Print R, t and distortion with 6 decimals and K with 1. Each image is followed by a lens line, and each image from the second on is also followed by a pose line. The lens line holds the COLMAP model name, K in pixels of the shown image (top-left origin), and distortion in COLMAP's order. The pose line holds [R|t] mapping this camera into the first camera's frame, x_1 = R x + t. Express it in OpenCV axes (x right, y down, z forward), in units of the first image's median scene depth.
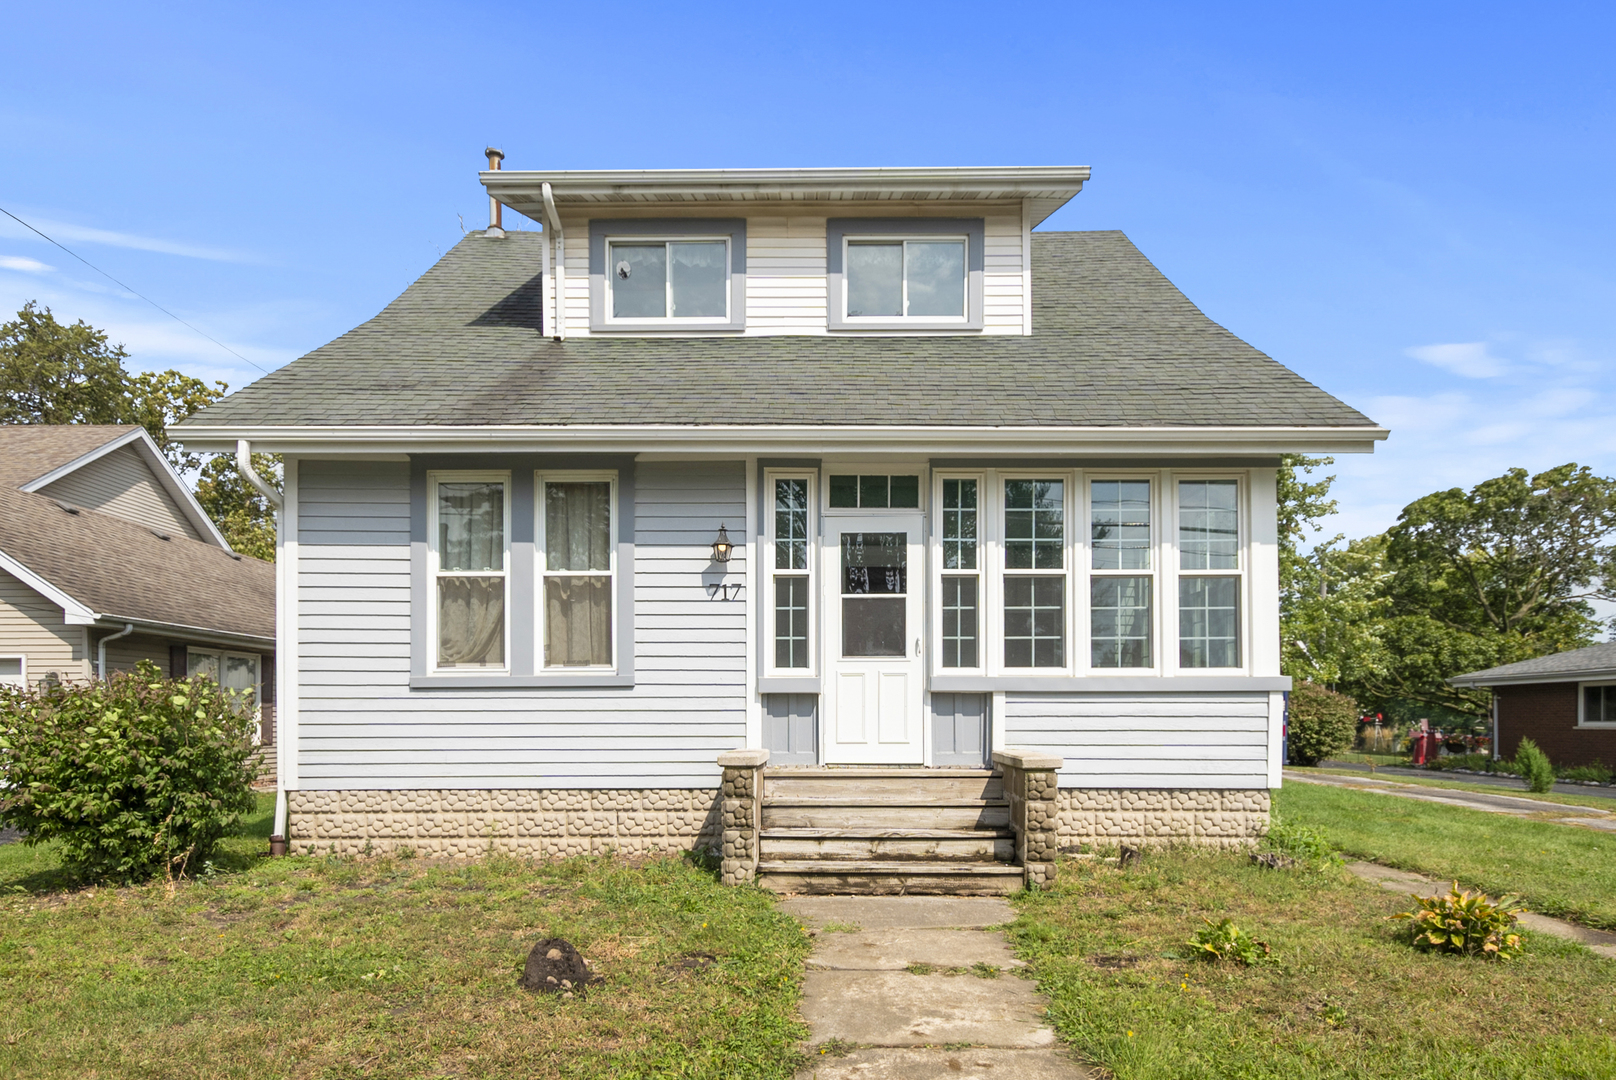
lens RADIAL K [[916.6, 0, 807.4], [0, 916.6, 512.6], [0, 0, 1]] dist [-0.000469, 0.000297]
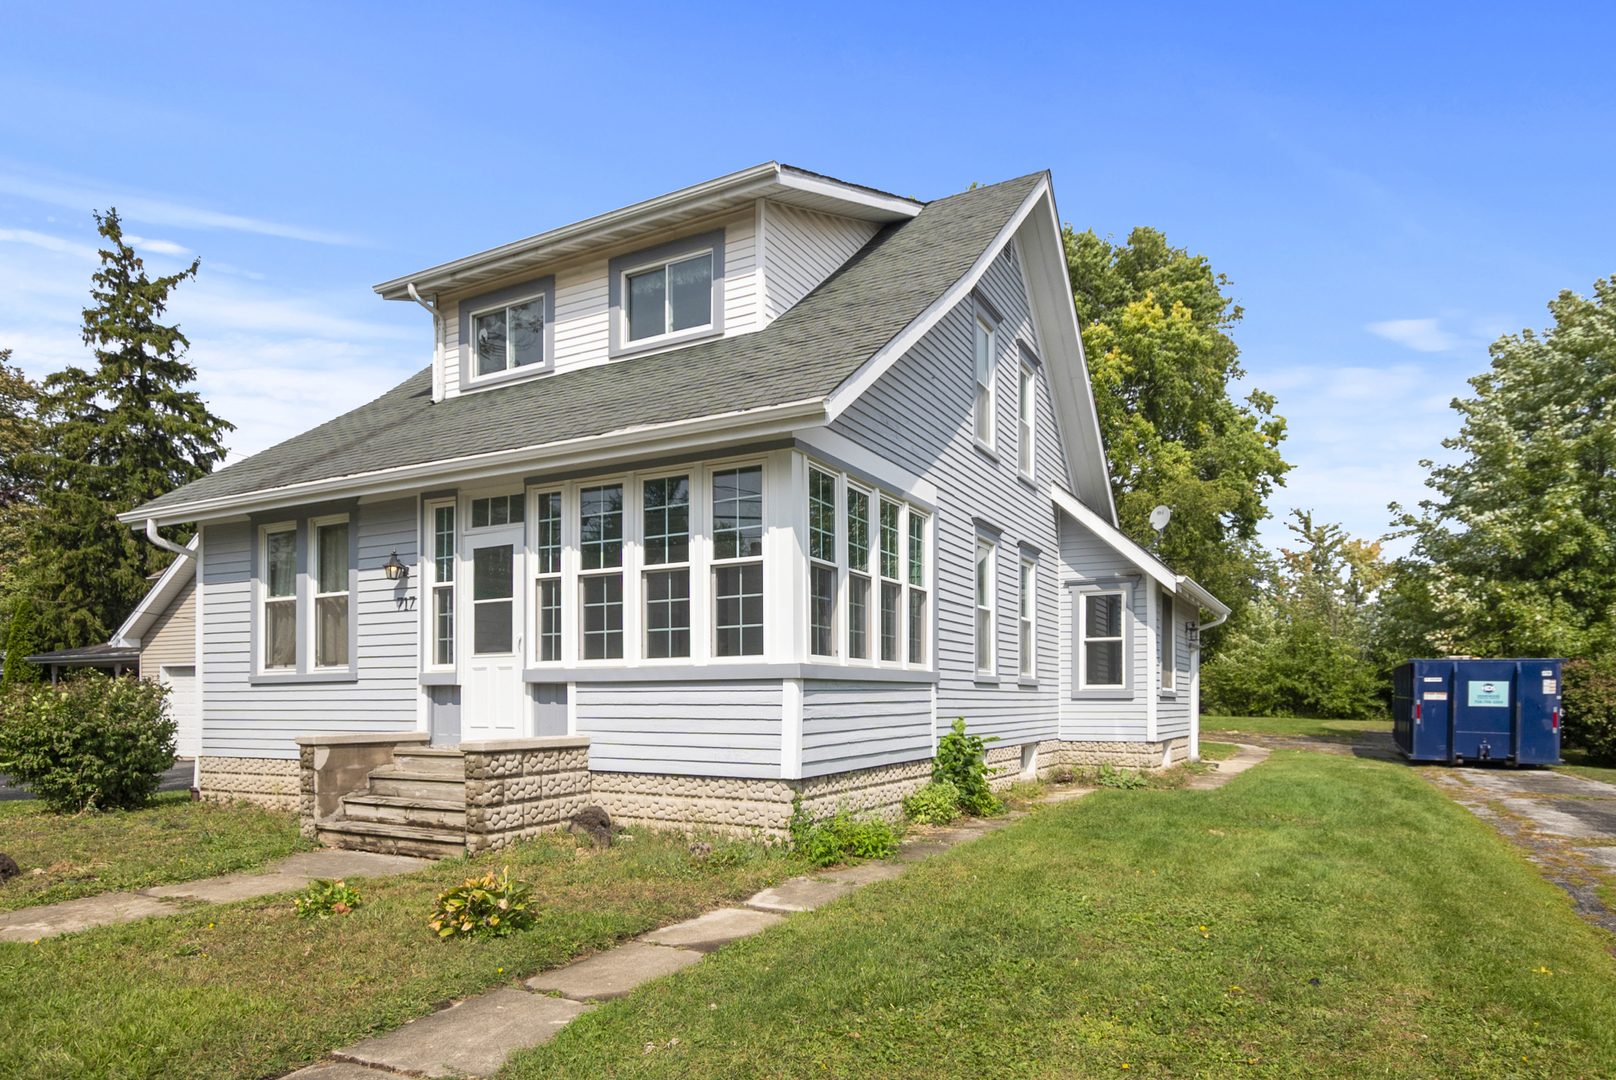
lens RADIAL K [[912.9, 0, 805.9], [0, 912.9, 474.0], [0, 0, 1]] dist [0.000325, 0.002581]
pose [[0.888435, -0.112443, -0.445016, 0.958136], [0.102393, 0.993650, -0.046648, 0.025472], [0.447436, -0.004123, 0.894307, 0.138941]]
